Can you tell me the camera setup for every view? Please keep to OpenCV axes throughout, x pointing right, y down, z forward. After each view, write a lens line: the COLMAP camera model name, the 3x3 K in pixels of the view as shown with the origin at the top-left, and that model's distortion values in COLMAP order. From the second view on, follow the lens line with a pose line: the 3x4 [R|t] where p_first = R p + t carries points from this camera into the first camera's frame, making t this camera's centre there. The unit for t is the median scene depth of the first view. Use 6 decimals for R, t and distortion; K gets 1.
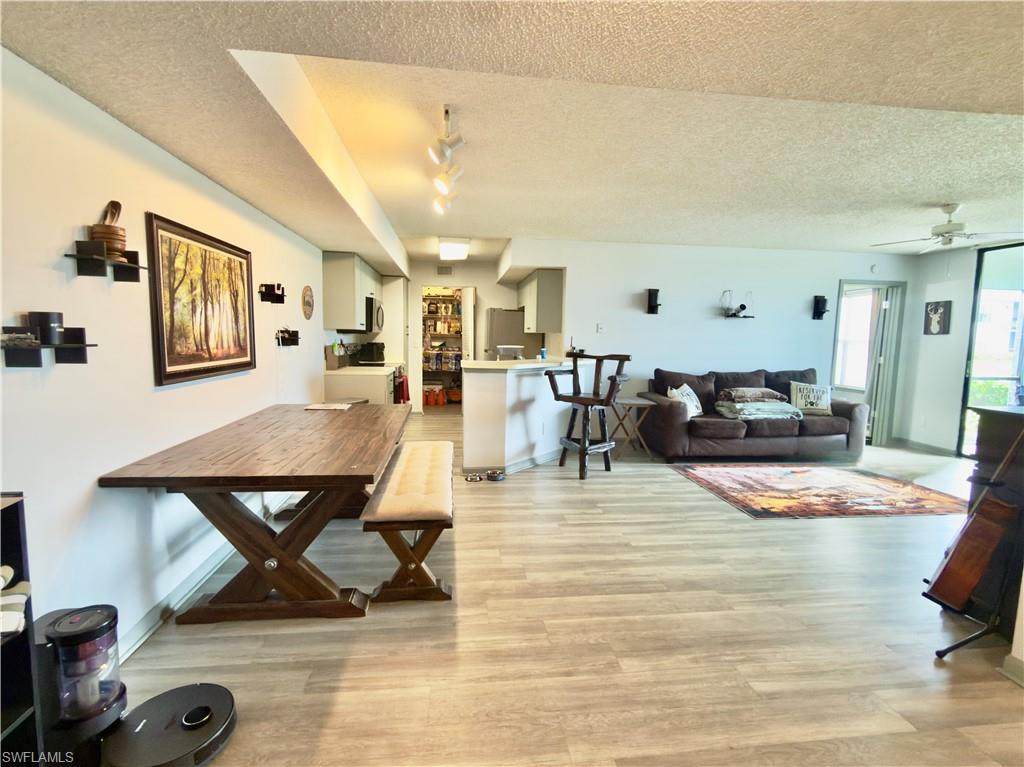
lens RADIAL K [[488.1, 0, 510.2], [0, 488.1, 383.5], [0, 0, 1]] dist [-0.000024, -0.000048]
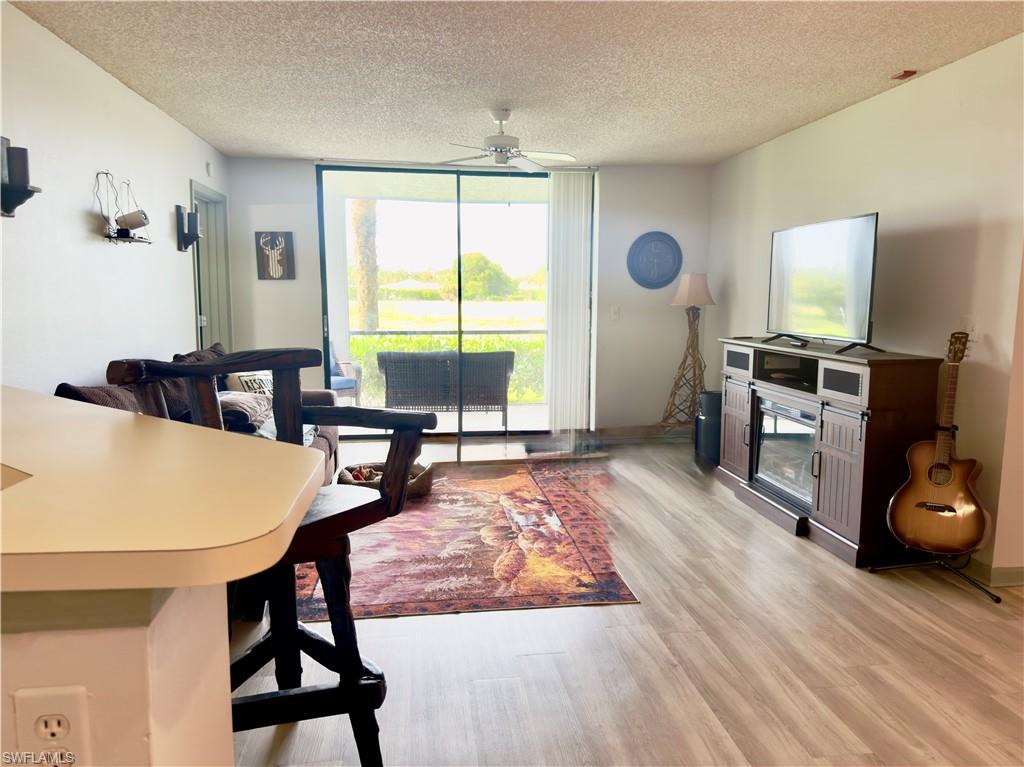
lens RADIAL K [[732.2, 0, 510.1], [0, 732.2, 385.4], [0, 0, 1]] dist [0.022197, -0.003367]
pose [[-0.008043, -0.146057, 0.989243, -0.275836], [0.098788, 0.984320, 0.146133, -0.101581], [-0.995076, 0.098901, 0.006512, 0.955968]]
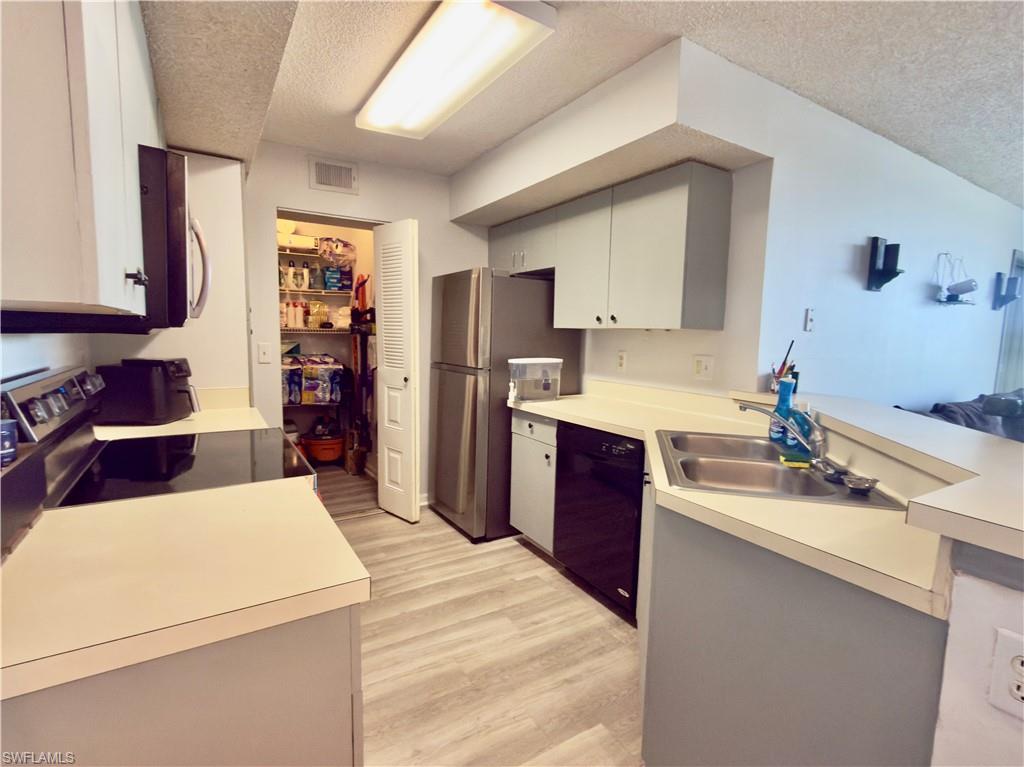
lens RADIAL K [[488.1, 0, 510.0], [0, 488.1, 384.4], [0, 0, 1]] dist [-0.000024, -0.000048]
pose [[0.904331, -0.044292, 0.424528, -0.328956], [0.036975, 0.998992, 0.025463, -0.107746], [-0.425228, -0.007330, 0.905056, 1.008227]]
